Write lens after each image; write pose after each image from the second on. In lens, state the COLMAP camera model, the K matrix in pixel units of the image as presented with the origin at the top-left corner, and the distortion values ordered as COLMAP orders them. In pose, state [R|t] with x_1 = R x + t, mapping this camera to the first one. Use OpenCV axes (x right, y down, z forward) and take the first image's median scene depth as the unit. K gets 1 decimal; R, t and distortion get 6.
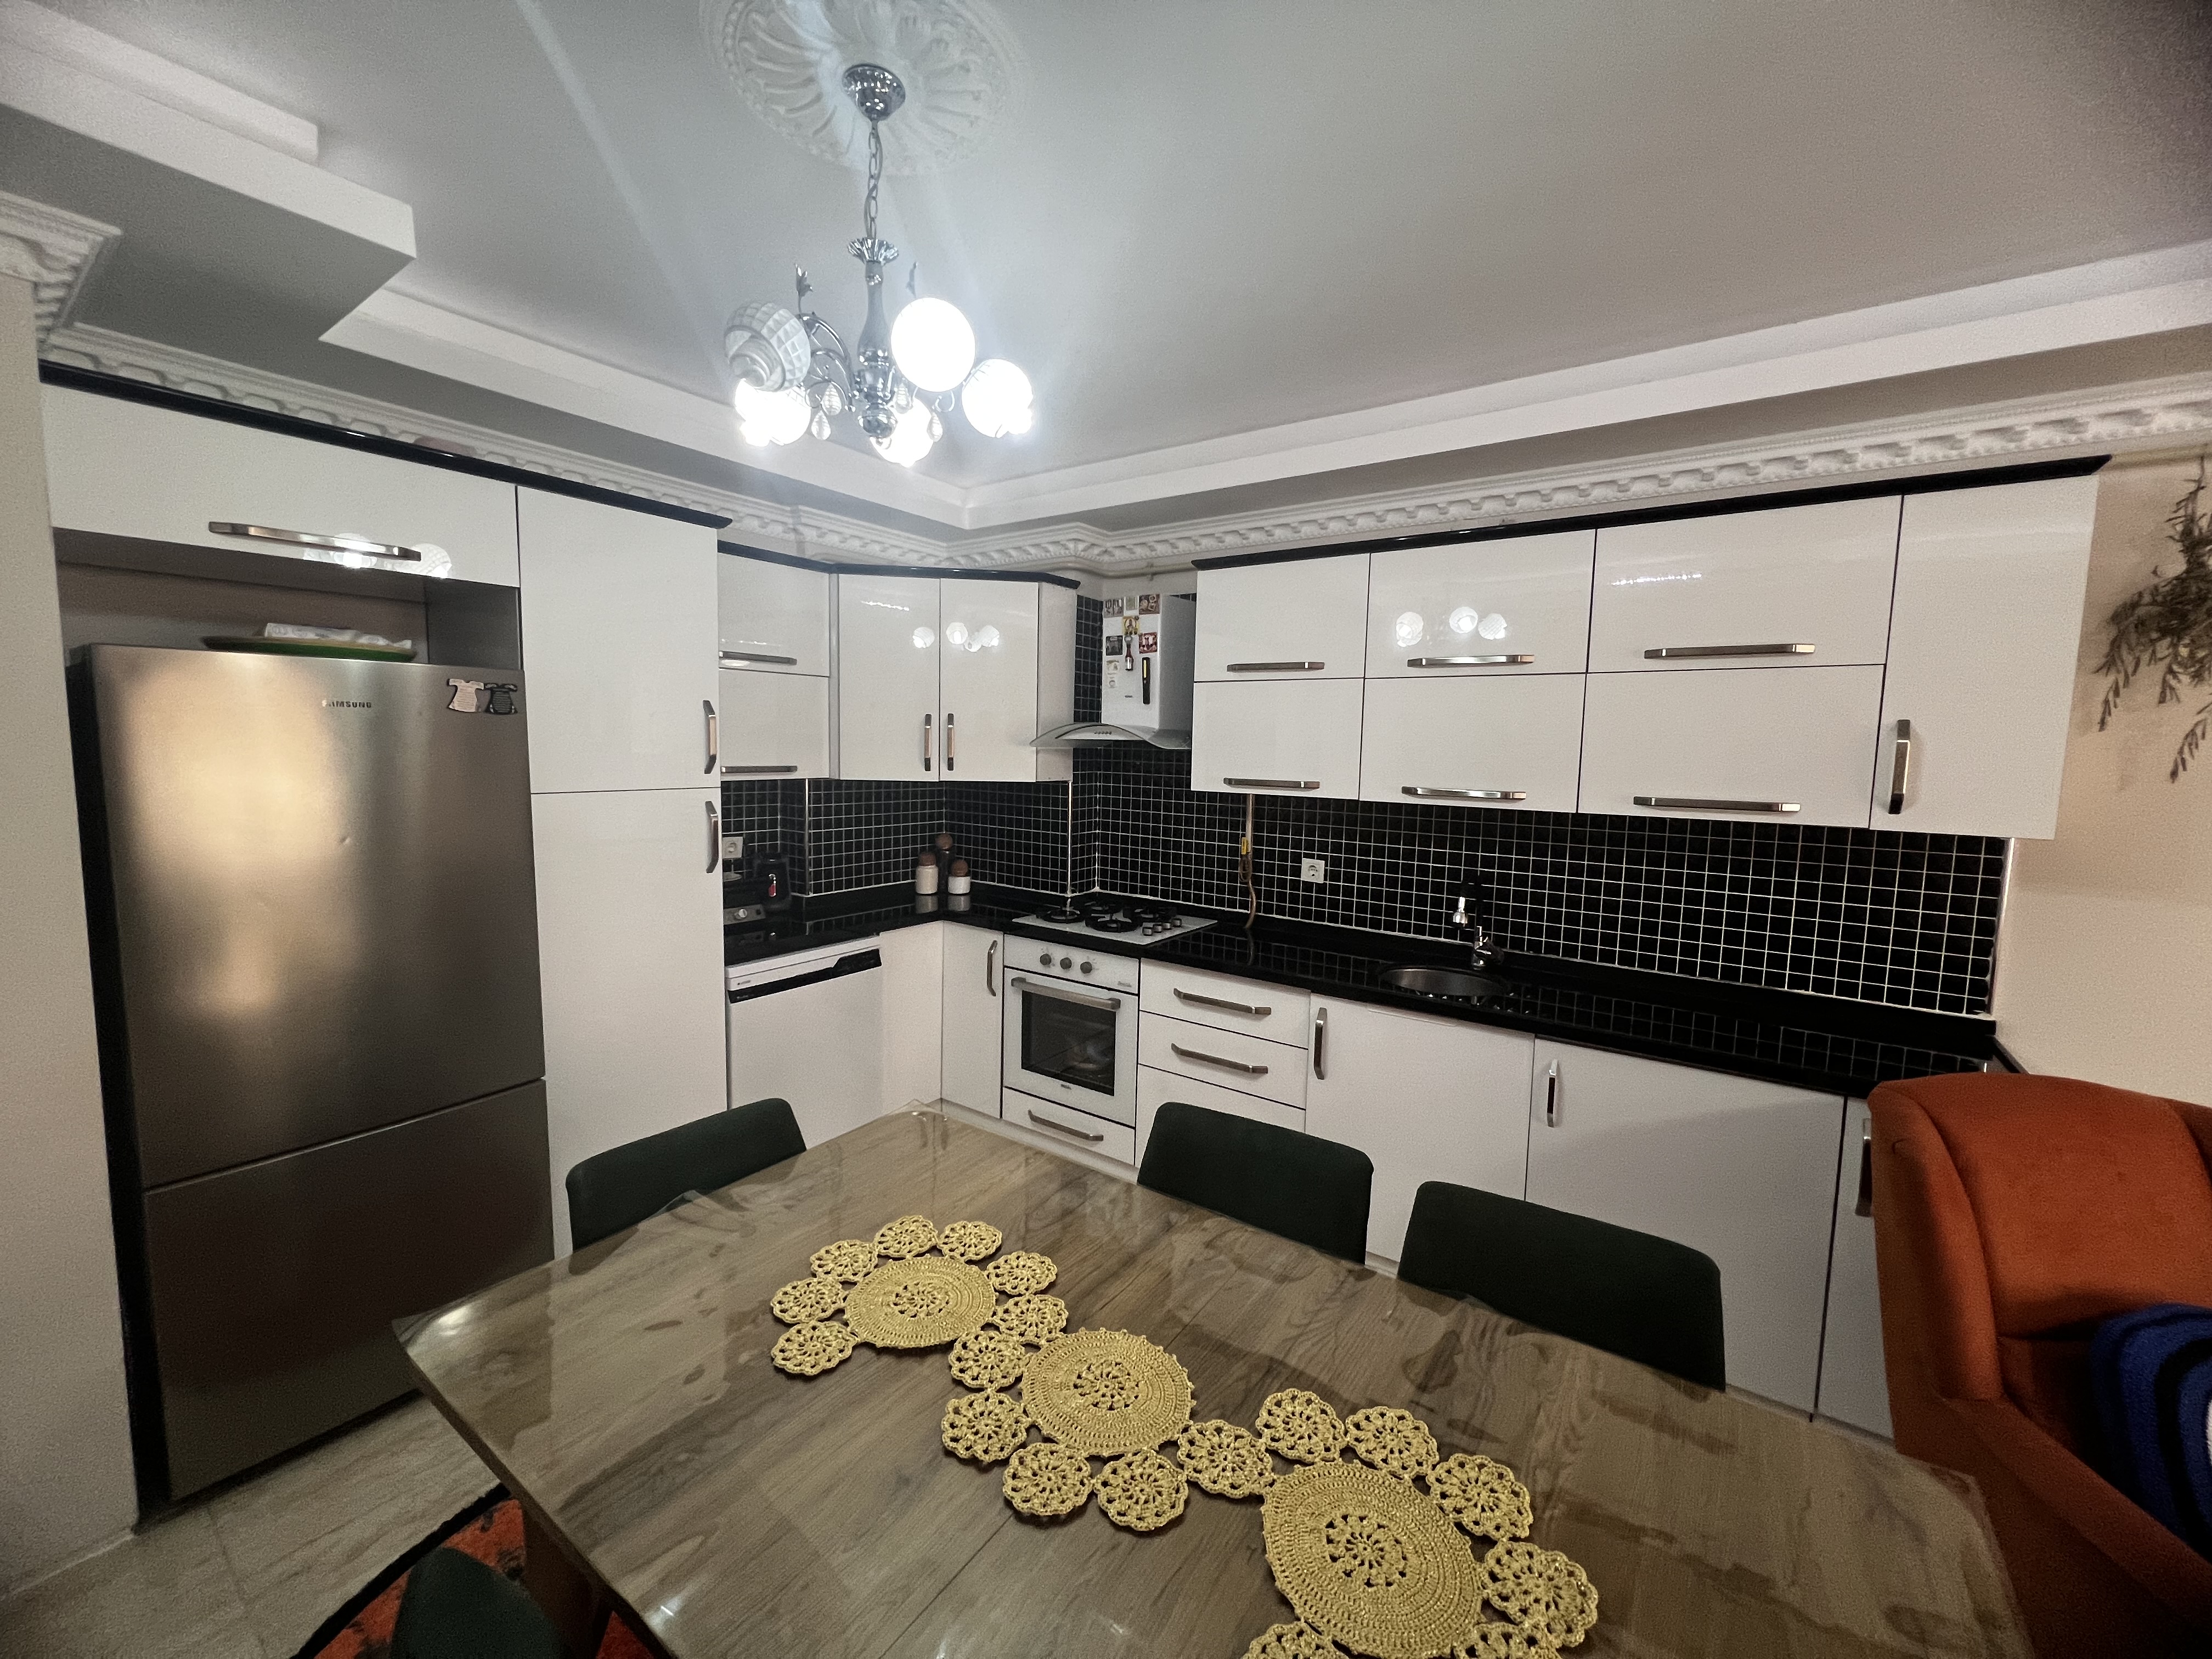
lens RADIAL K [[883.1, 0, 1100.5], [0, 883.1, 817.5], [0, 0, 1]] dist [-0.001447, 0.001023]
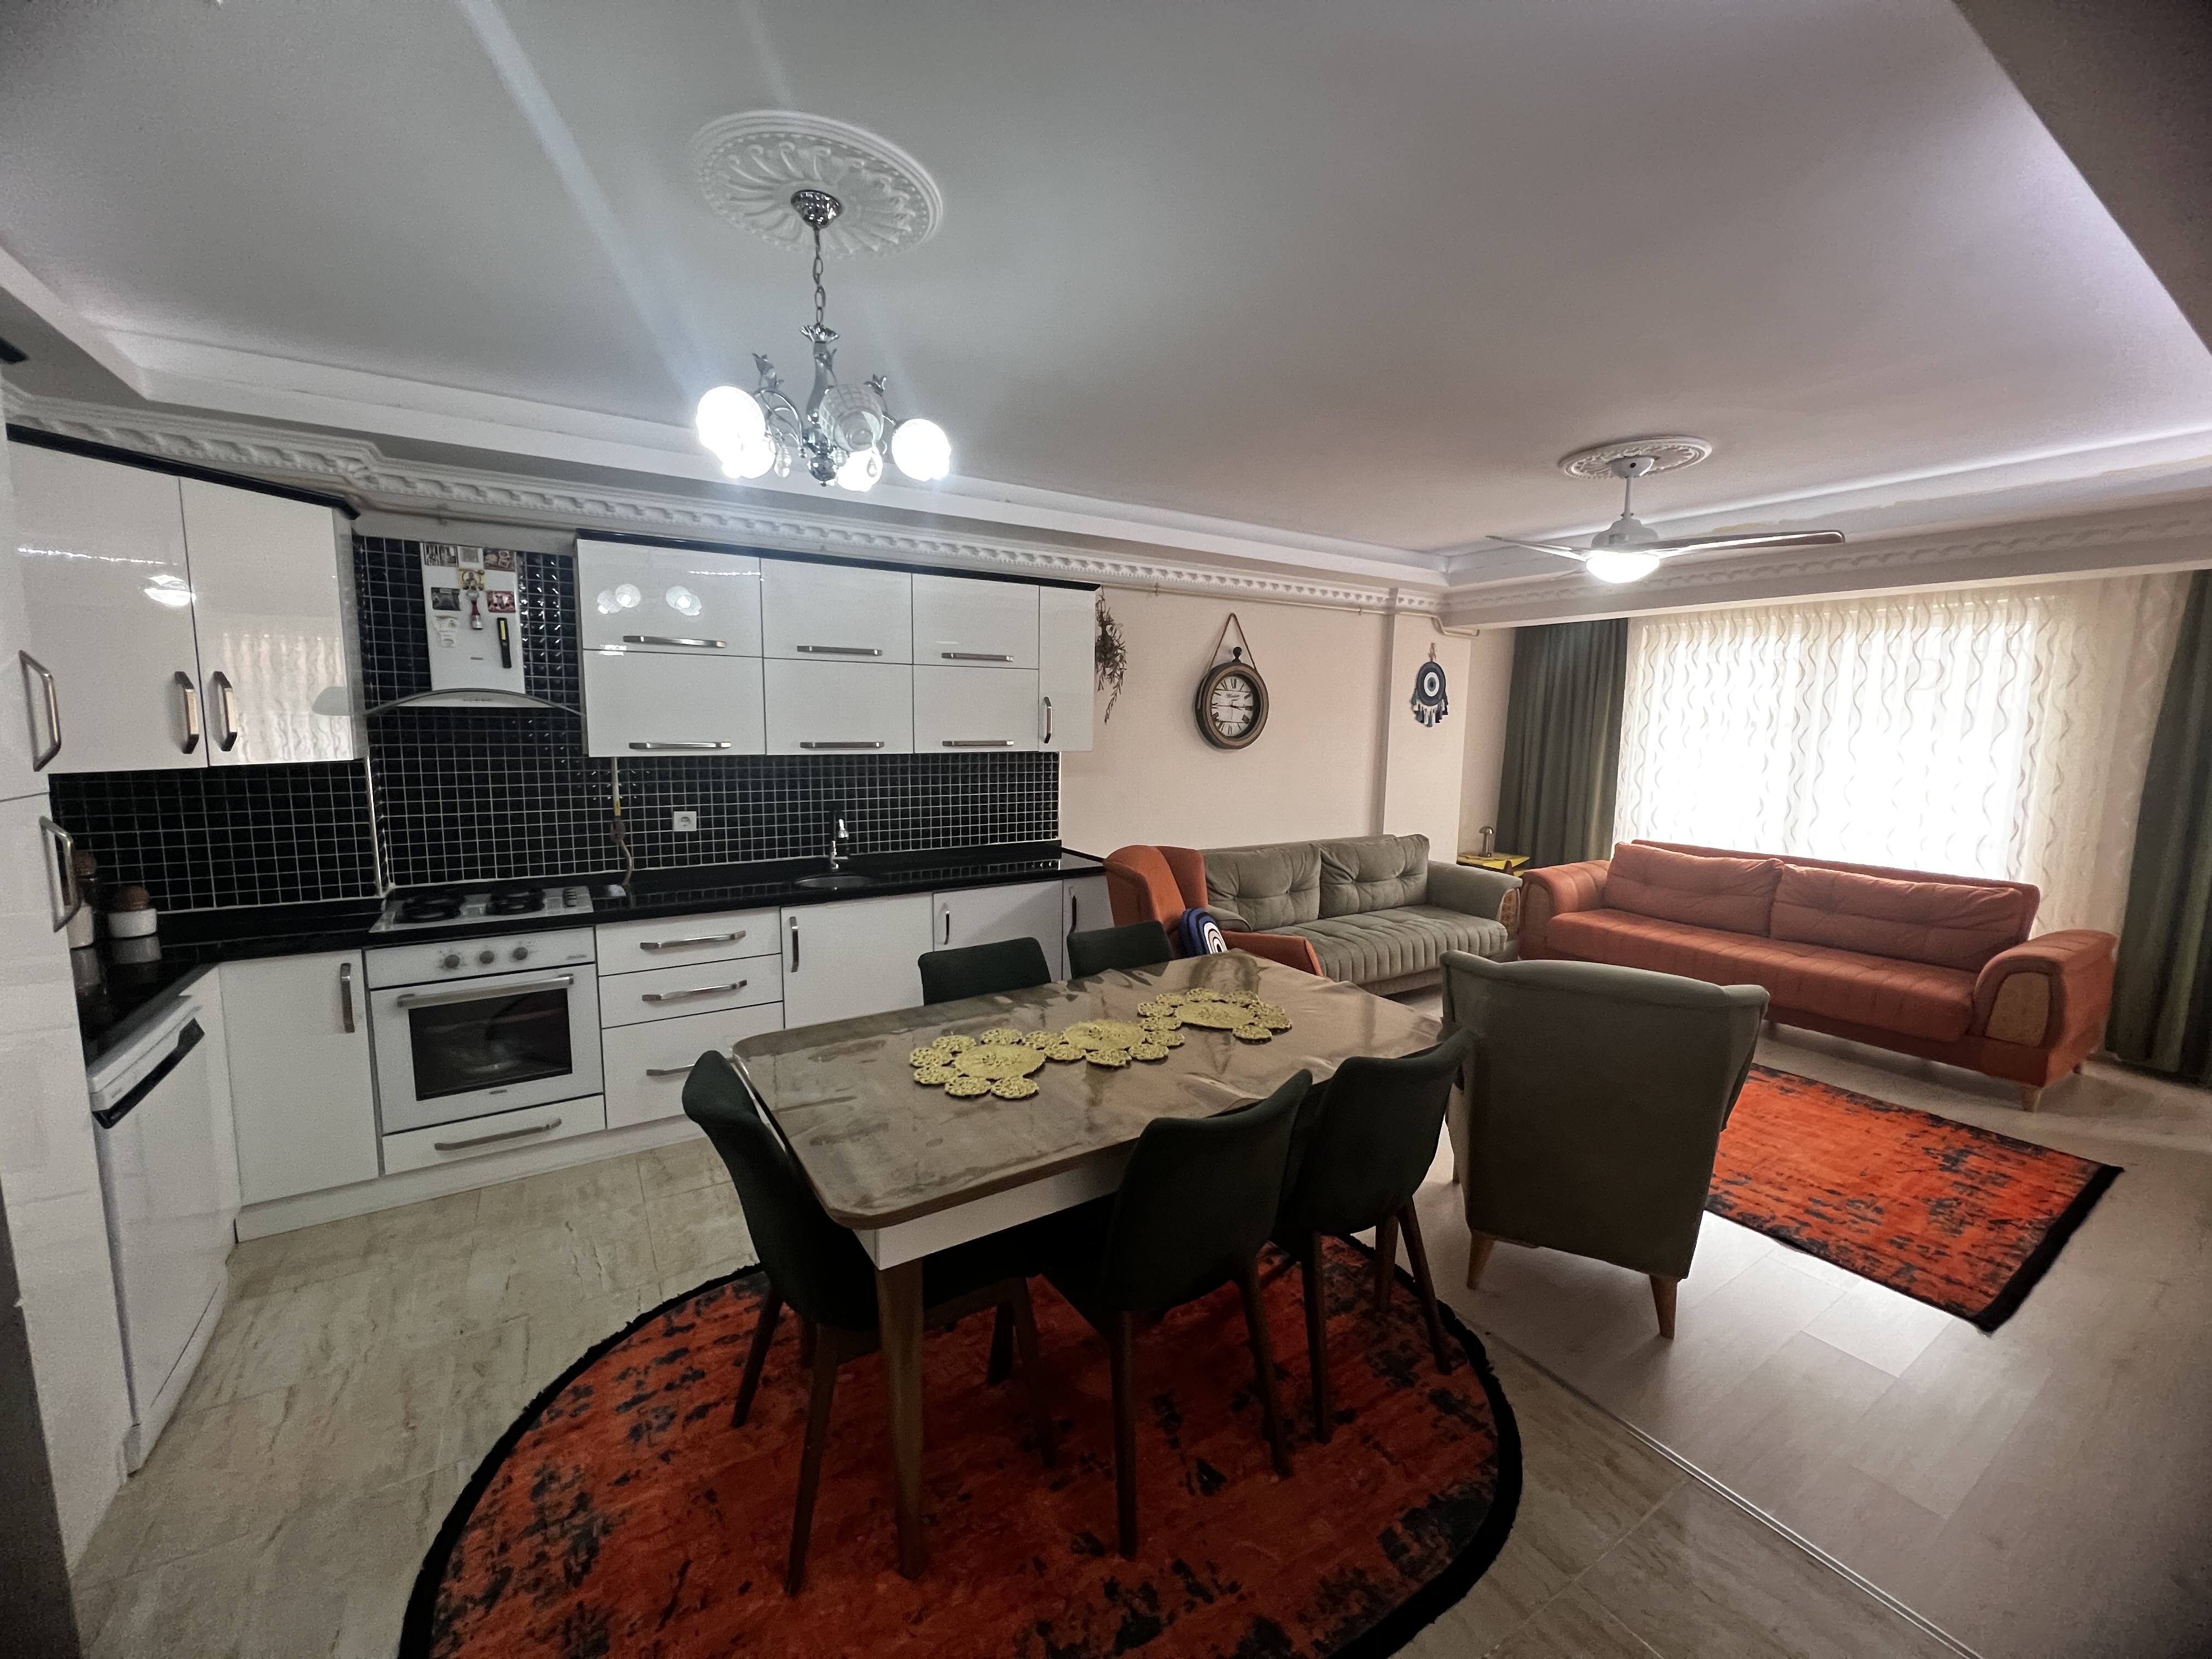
lens RADIAL K [[883.1, 0, 1099.5], [0, 883.1, 820.5], [0, 0, 1]] dist [-0.001447, 0.001023]
pose [[0.375821, -0.126228, 0.918055, -0.610106], [0.075516, 0.991556, 0.105420, -0.020782], [-0.923610, 0.029709, 0.382180, 0.073921]]
